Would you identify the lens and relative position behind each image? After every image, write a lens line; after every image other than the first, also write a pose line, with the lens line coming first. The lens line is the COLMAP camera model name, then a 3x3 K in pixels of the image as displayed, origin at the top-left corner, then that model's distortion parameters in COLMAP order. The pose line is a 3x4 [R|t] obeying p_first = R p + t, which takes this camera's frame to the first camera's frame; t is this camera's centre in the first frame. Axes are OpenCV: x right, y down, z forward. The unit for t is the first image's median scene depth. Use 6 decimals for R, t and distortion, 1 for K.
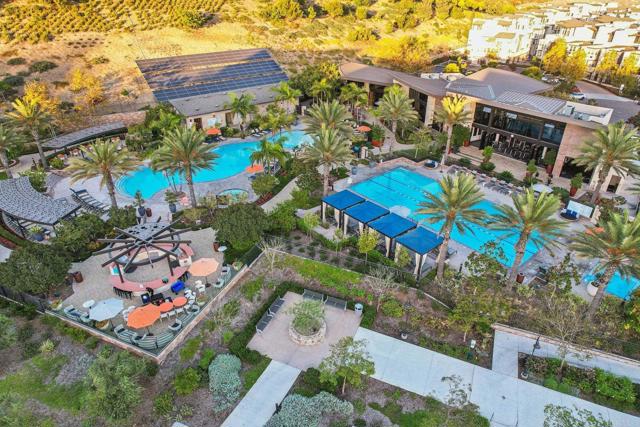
lens RADIAL K [[416.1, 0, 320.0], [0, 416.1, 213.5], [0, 0, 1]] dist [-0.097958, 0.099997]
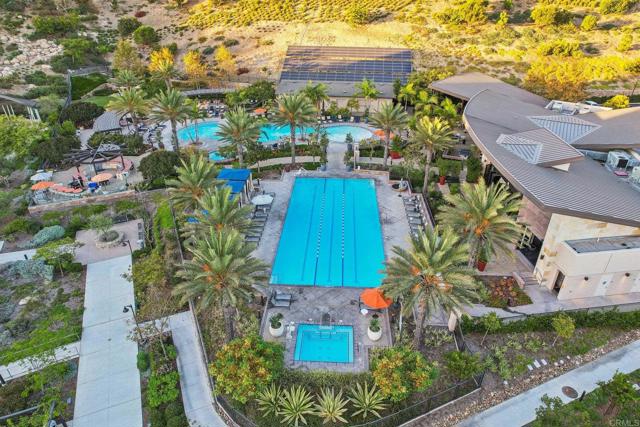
lens RADIAL K [[416.1, 0, 320.0], [0, 416.1, 213.5], [0, 0, 1]] dist [-0.097958, 0.099997]
pose [[0.724866, 0.340878, -0.598641, 0.490960], [-0.339894, 0.932827, 0.119609, -0.078794], [0.599200, 0.116774, 0.792037, 0.128810]]
